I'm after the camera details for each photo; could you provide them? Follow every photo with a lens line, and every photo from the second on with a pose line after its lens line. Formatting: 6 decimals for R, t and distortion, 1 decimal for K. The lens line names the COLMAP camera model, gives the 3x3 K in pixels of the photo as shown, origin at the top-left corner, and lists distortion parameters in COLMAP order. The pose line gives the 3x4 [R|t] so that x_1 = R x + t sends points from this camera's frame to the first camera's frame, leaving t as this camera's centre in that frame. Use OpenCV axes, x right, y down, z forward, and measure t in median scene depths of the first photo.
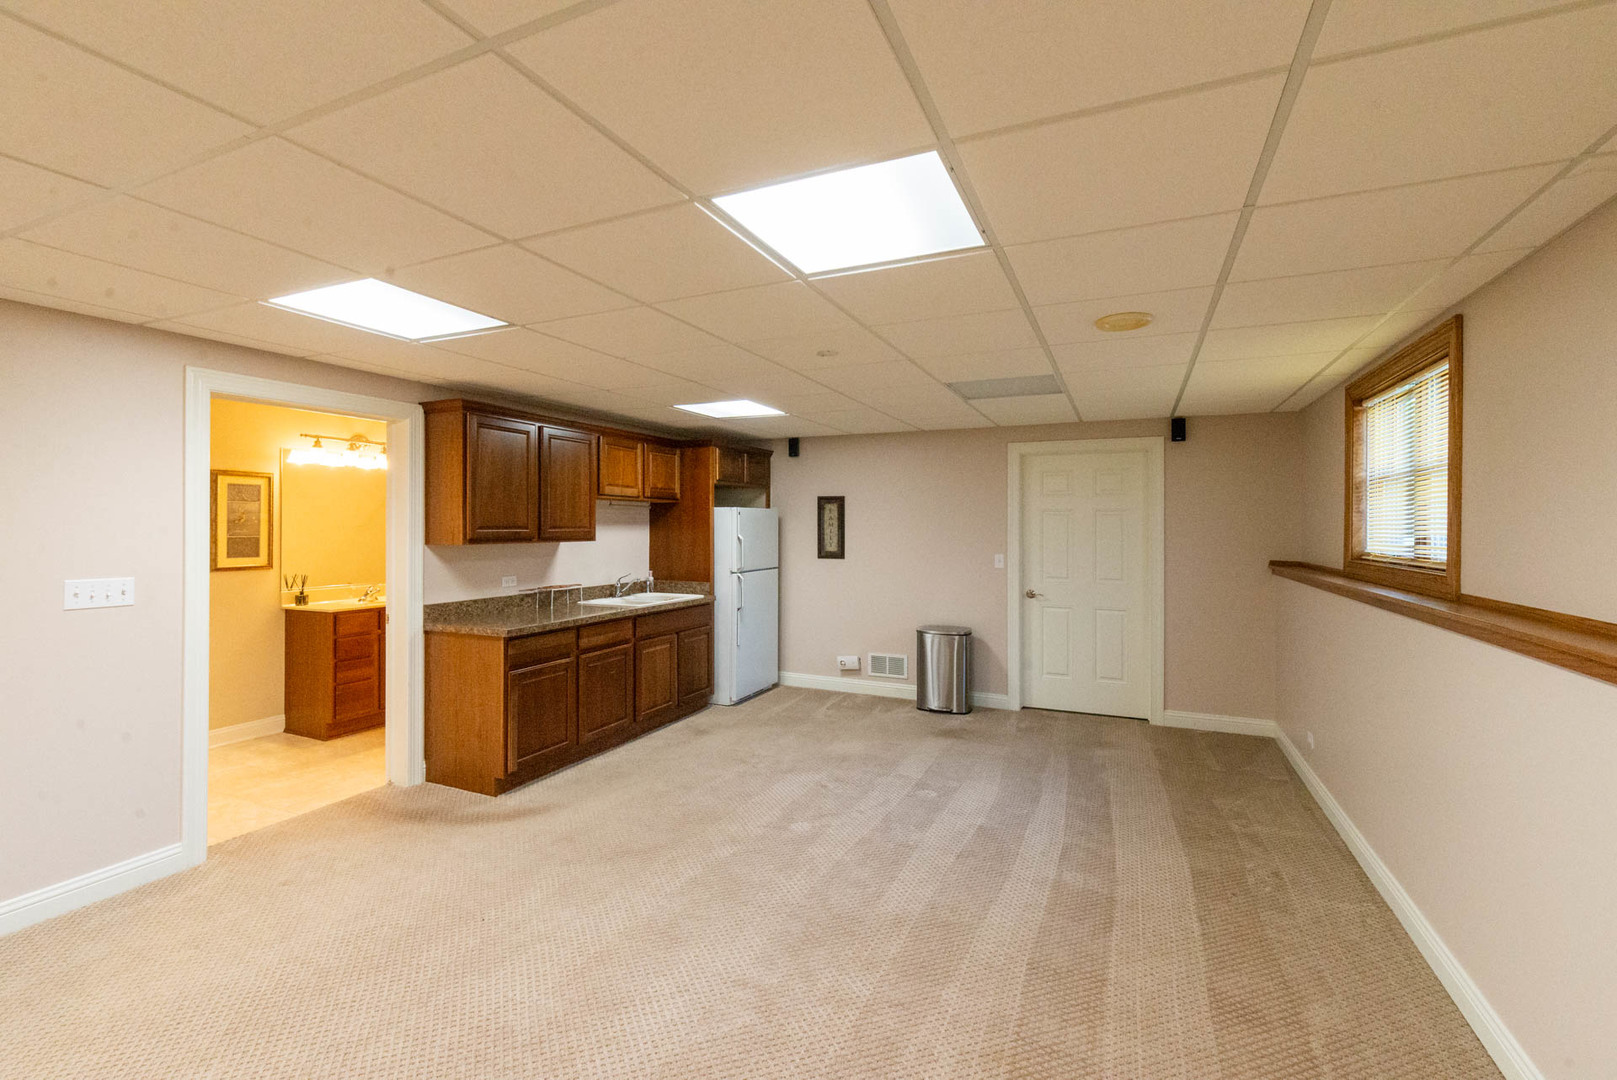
lens RADIAL K [[708.4, 0, 804.9], [0, 708.4, 524.9], [0, 0, 1]] dist [-0.001481, -0.000384]
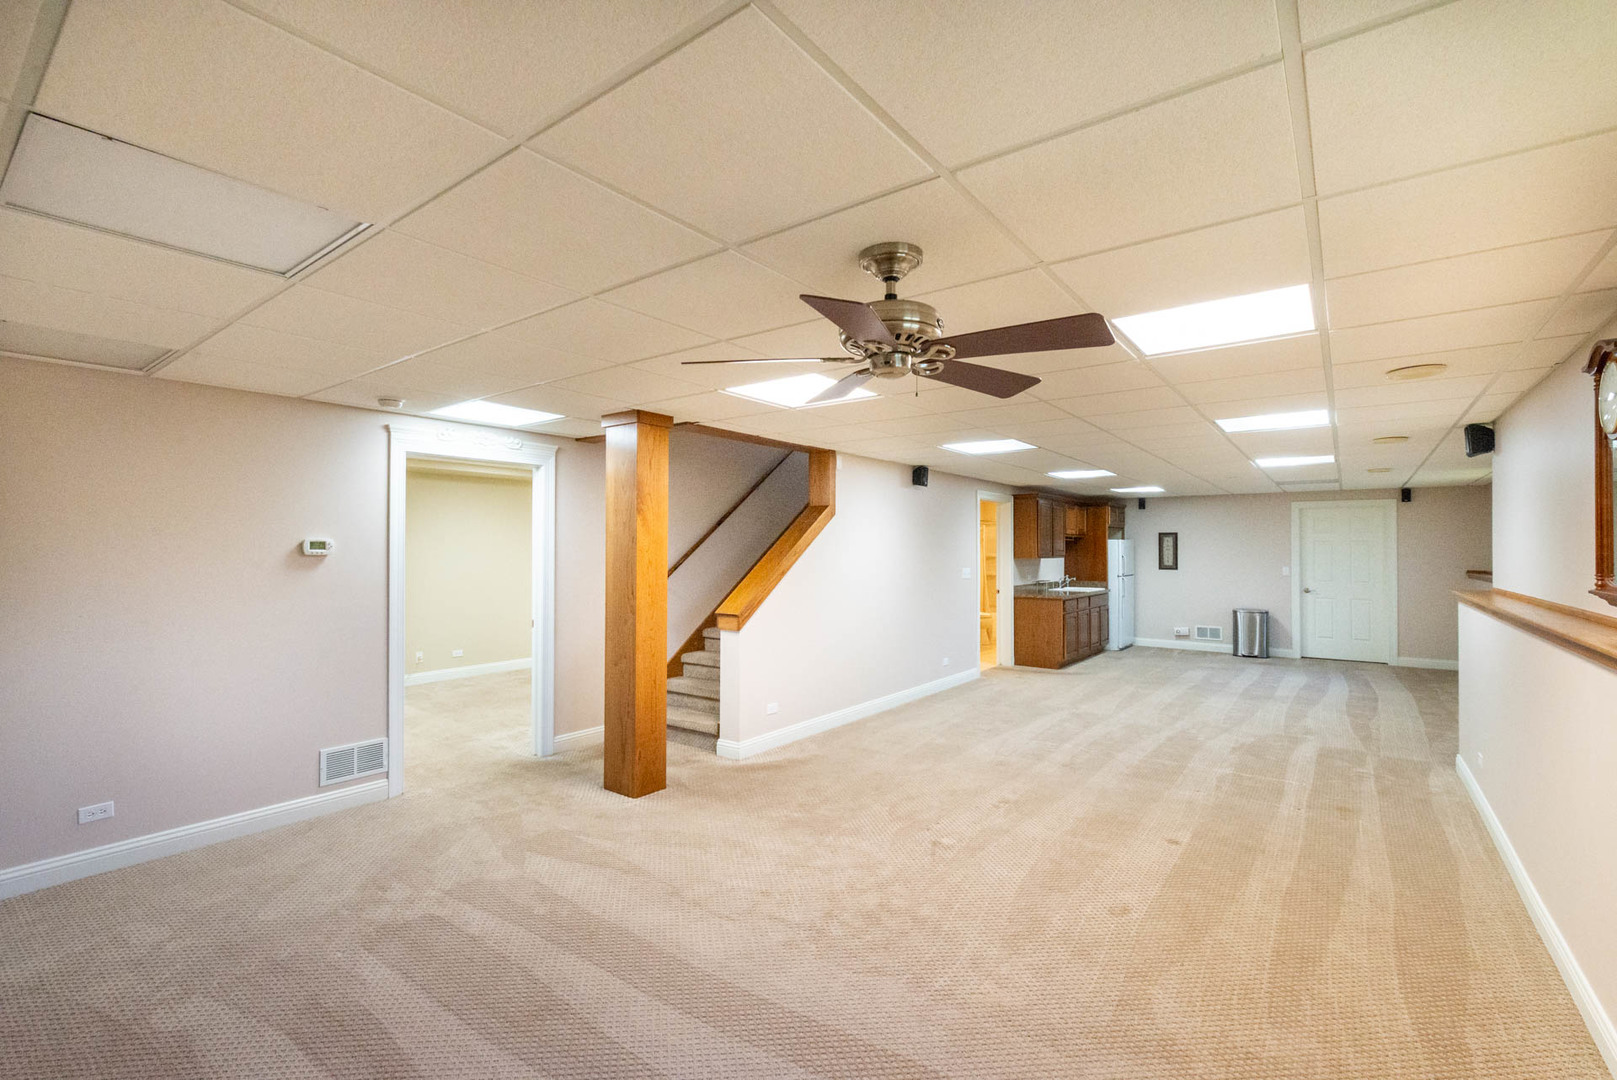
lens RADIAL K [[716.9, 0, 808.5], [0, 716.9, 540.0], [0, 0, 1]] dist [-0.001224, -0.000034]
pose [[0.976705, -0.002365, -0.214574, -0.481939], [-0.000040, 0.999937, -0.011205, -0.003860], [0.214587, 0.010952, 0.976643, -0.939904]]
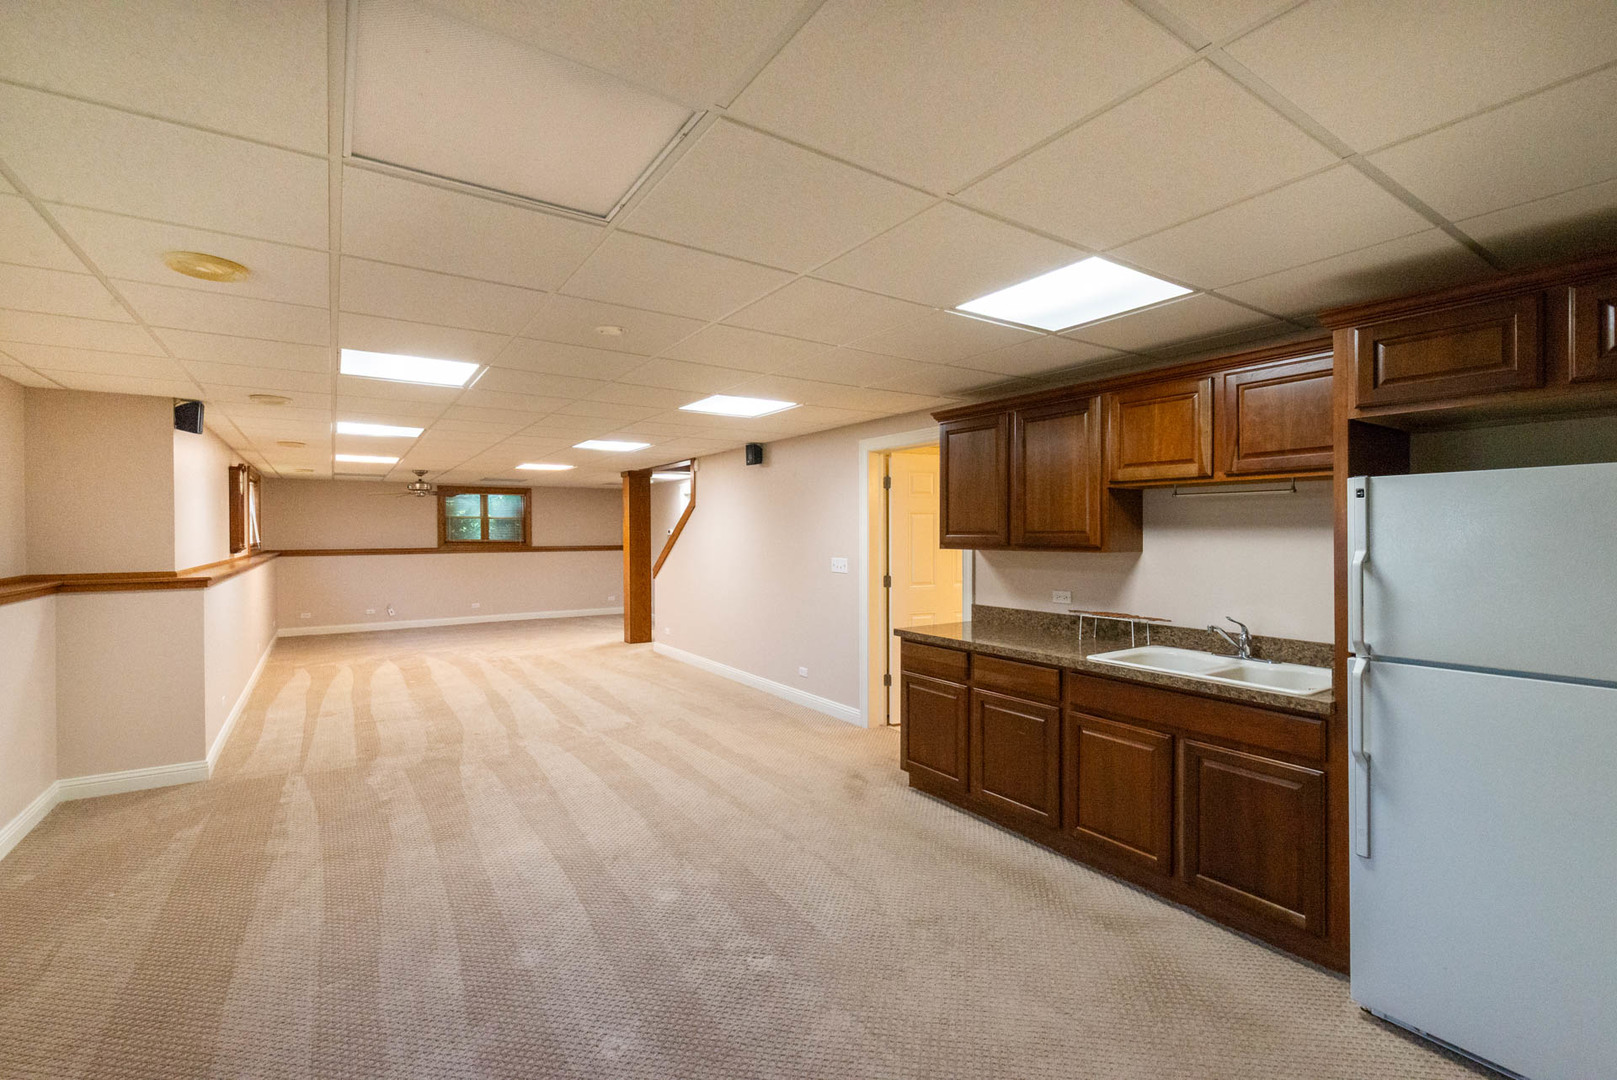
lens RADIAL K [[708.4, 0, 804.9], [0, 708.4, 524.9], [0, 0, 1]] dist [-0.001481, -0.000384]
pose [[-0.519887, -0.009386, -0.854183, 0.375988], [0.002188, 0.999922, -0.012319, 0.003257], [0.854232, -0.008274, -0.519826, 0.966001]]
